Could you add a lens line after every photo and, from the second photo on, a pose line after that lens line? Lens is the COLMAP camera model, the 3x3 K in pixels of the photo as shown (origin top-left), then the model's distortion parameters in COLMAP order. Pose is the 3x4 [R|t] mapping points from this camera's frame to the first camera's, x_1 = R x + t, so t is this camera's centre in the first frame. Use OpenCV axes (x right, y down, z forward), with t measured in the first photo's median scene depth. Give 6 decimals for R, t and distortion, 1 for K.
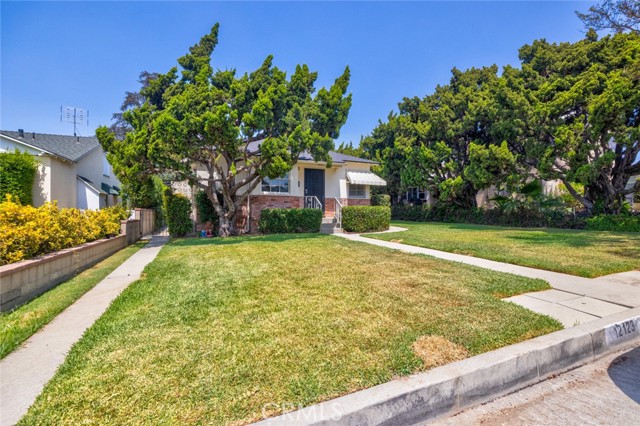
lens RADIAL K [[306.3, 0, 331.6], [0, 306.3, 213.1], [0, 0, 1]] dist [-0.004393, 0.000121]
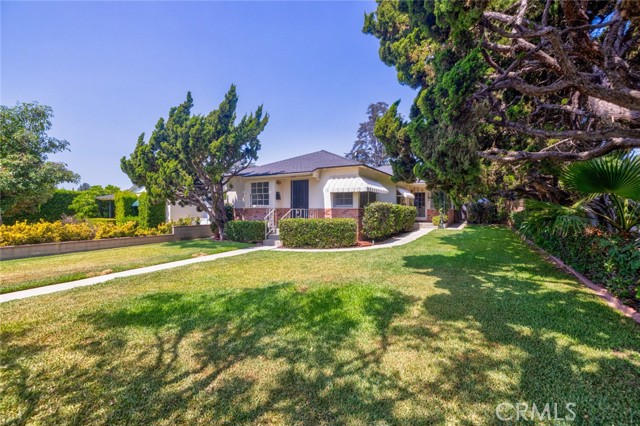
lens RADIAL K [[273.6, 0, 320.0], [0, 273.6, 213.0], [0, 0, 1]] dist [0.000539, 0.000635]
pose [[0.580578, 0.007561, -0.814169, 0.868169], [-0.000744, 0.999961, 0.008756, -0.052024], [0.814204, -0.004478, 0.580562, 0.624948]]
